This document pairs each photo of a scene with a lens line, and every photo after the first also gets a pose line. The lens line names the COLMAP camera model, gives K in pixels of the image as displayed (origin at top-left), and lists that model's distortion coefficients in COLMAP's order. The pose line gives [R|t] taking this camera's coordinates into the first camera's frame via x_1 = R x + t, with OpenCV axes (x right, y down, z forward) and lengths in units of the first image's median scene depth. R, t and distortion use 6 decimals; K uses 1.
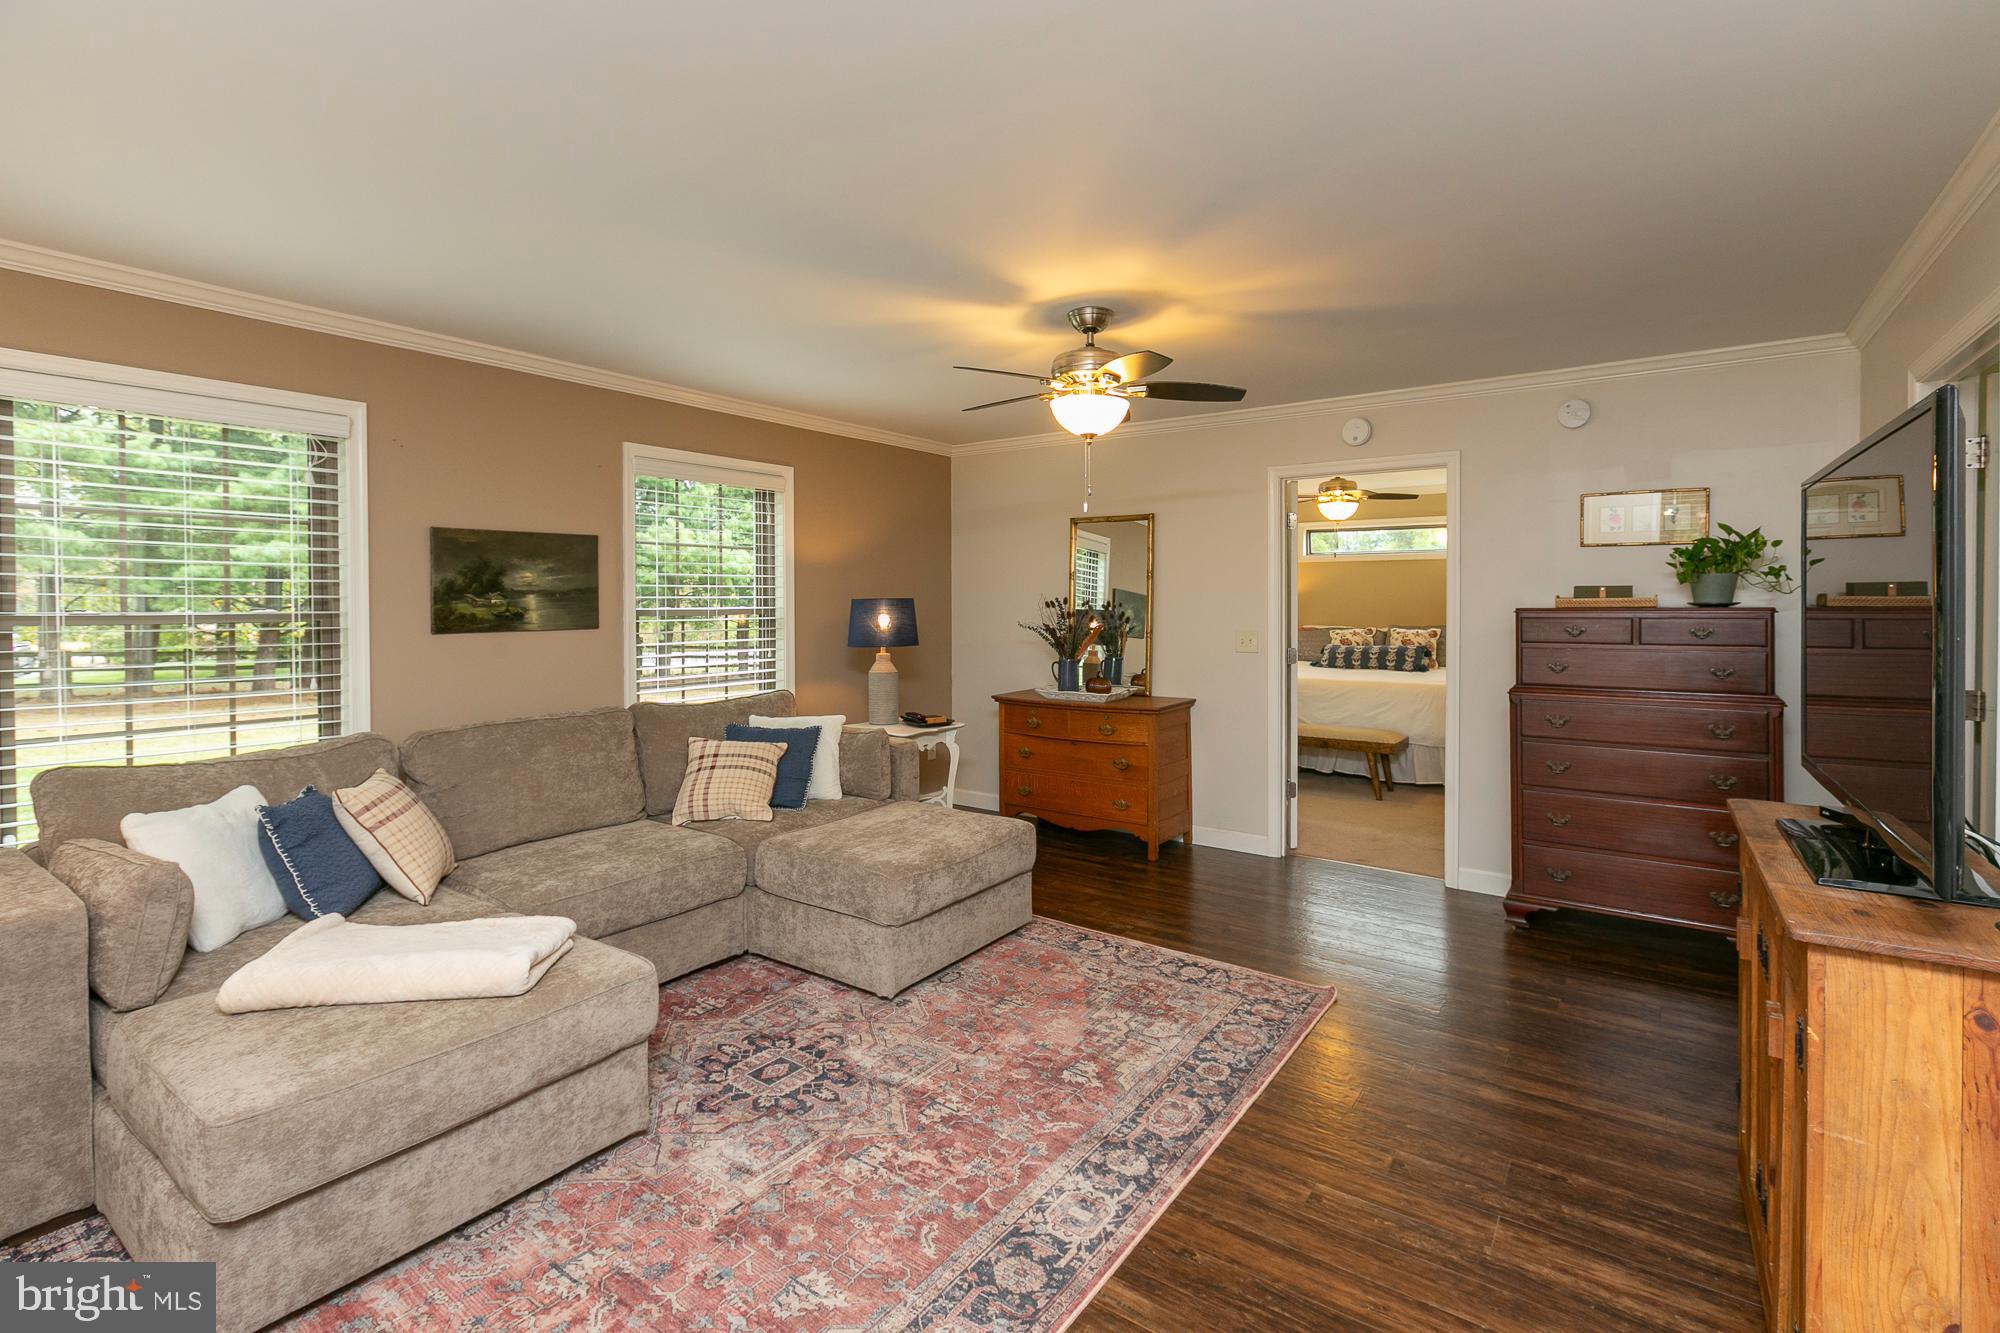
lens RADIAL K [[909.9, 0, 1015.4], [0, 909.9, 615.4], [0, 0, 1]] dist [0.000543, 0.000256]
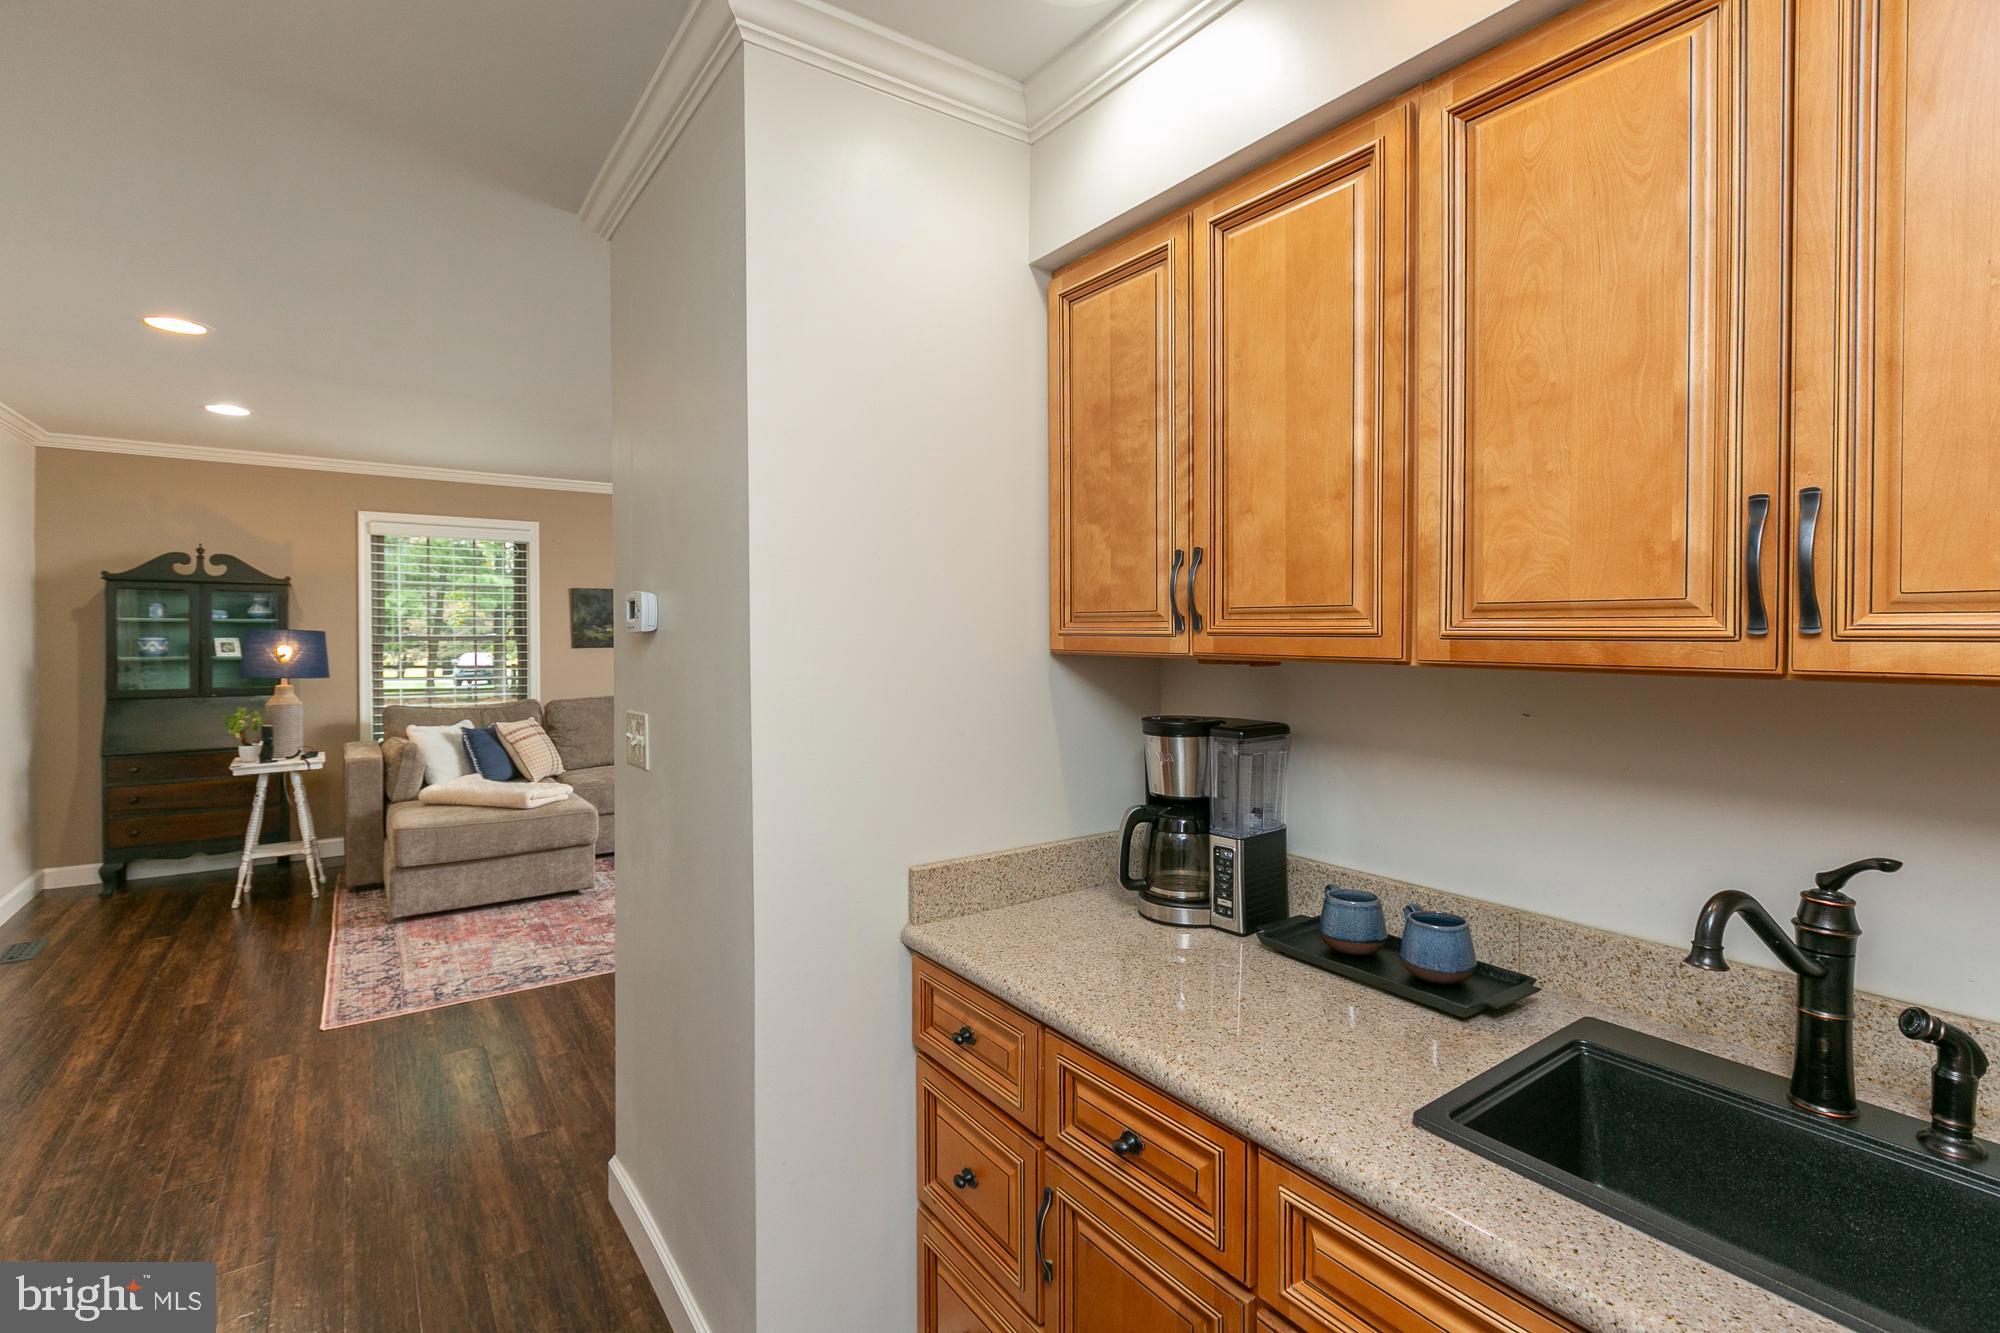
lens RADIAL K [[909.9, 0, 1009.5], [0, 909.9, 650.1], [0, 0, 1]] dist [0.000543, 0.000256]
pose [[0.944545, 0.010784, -0.328206, 0.891529], [-0.008883, 0.999934, 0.007292, 0.004897], [0.328263, -0.003972, 0.944578, -0.485994]]
